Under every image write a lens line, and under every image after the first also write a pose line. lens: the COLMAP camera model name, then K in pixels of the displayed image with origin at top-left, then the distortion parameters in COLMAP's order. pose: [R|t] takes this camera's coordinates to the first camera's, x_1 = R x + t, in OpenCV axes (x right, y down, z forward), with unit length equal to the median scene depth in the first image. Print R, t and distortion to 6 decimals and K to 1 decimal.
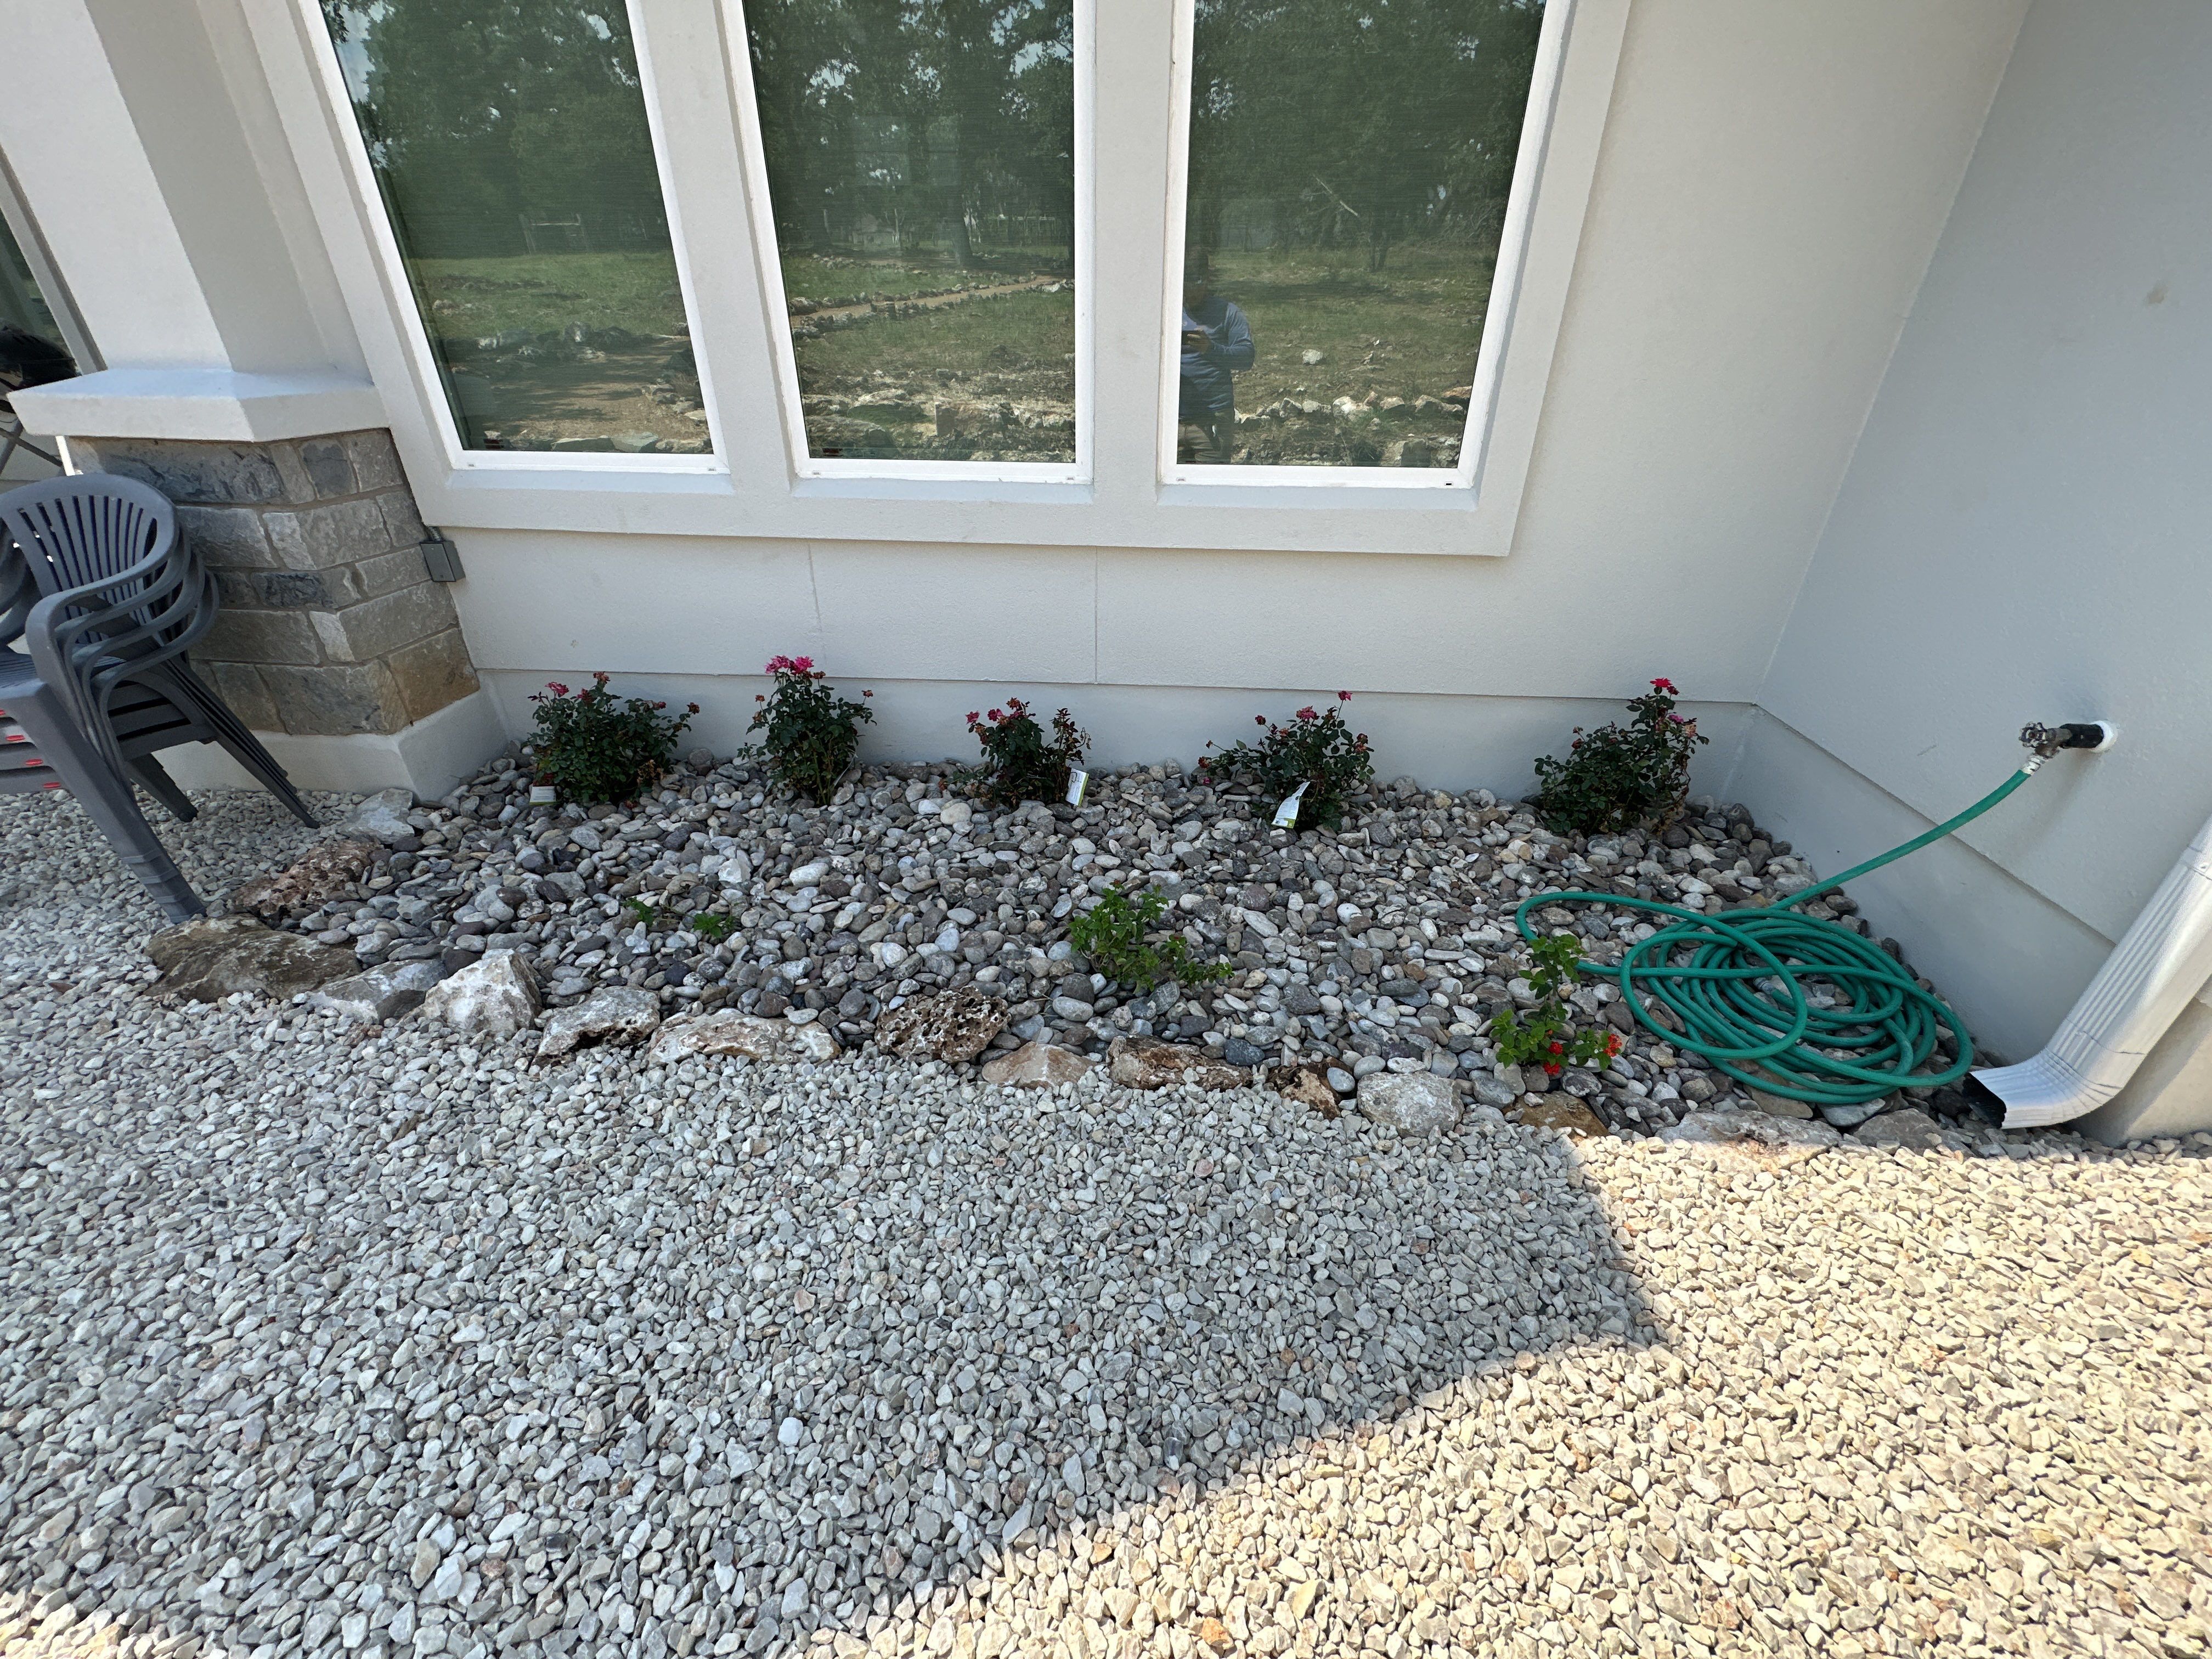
lens RADIAL K [[879.4, 0, 1098.2], [0, 879.4, 833.8], [0, 0, 1]] dist [0.003717, 0.000024]
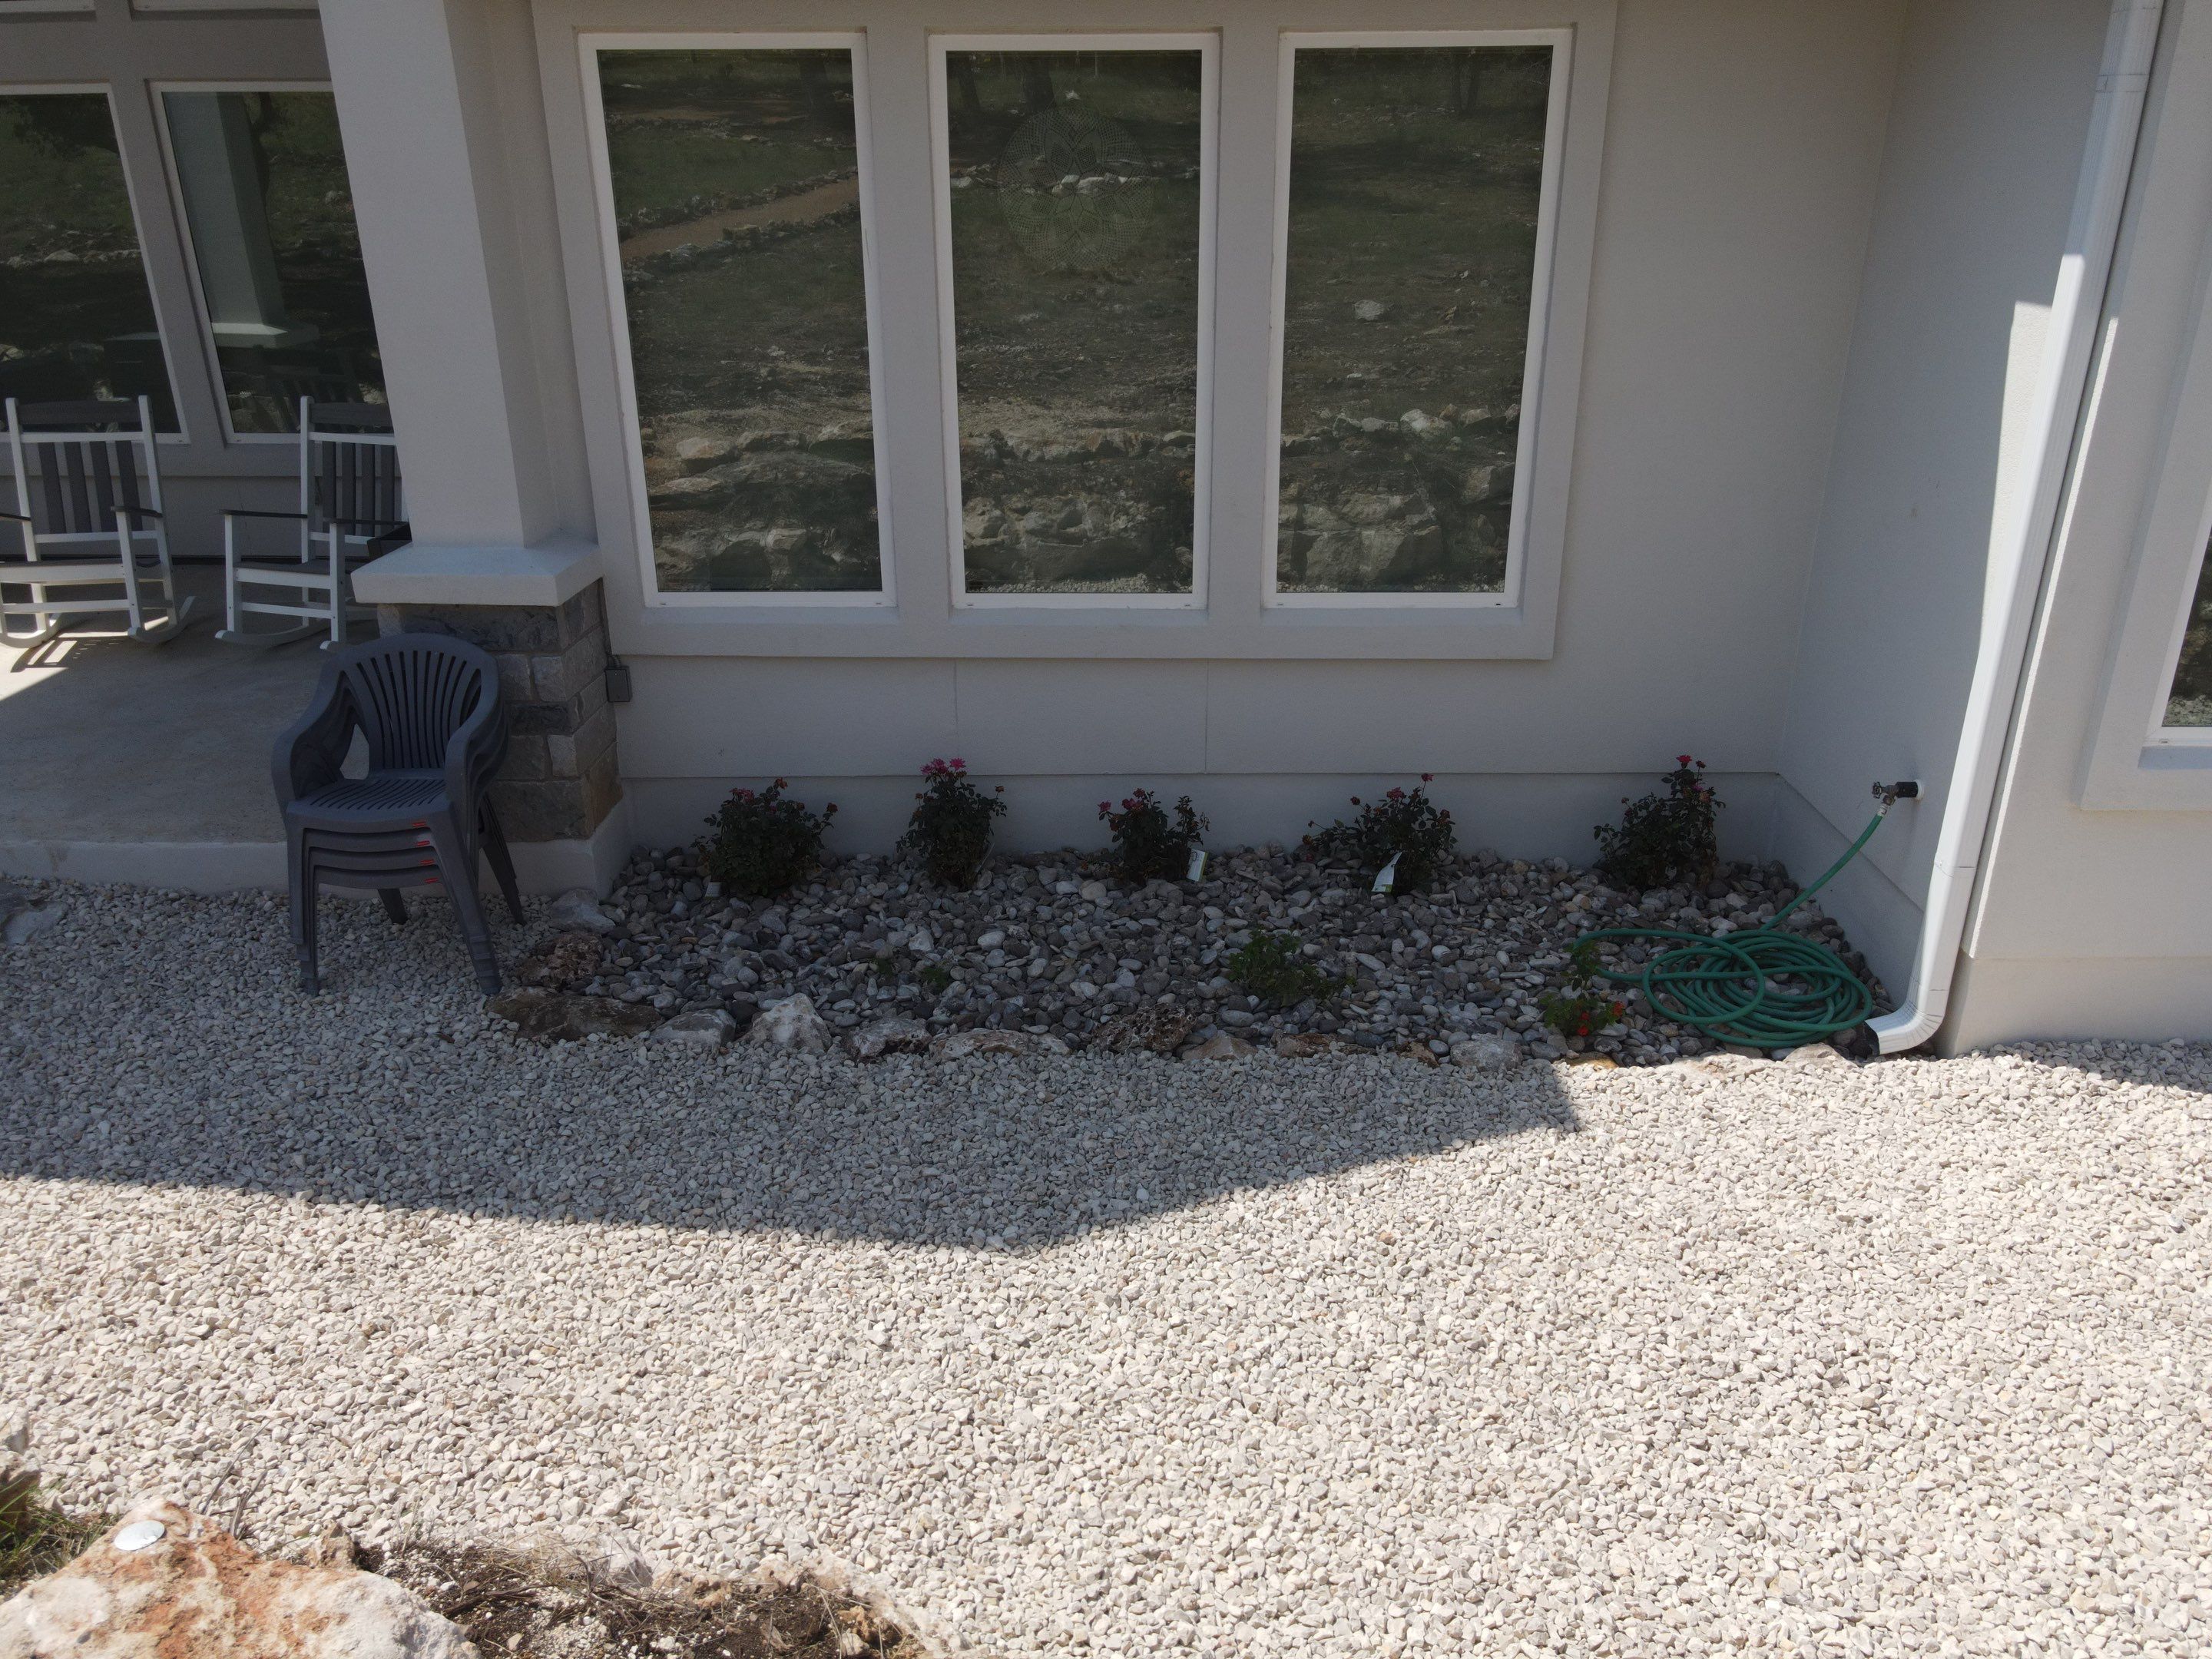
lens RADIAL K [[1619.3, 0, 1112.7], [0, 1619.3, 822.3], [0, 0, 1]] dist [0.015863, 0.006583]
pose [[0.997238, -0.033184, 0.066449, -0.305510], [0.041613, 0.990668, -0.129790, 0.178421], [-0.061522, 0.132197, 0.989312, -1.192308]]
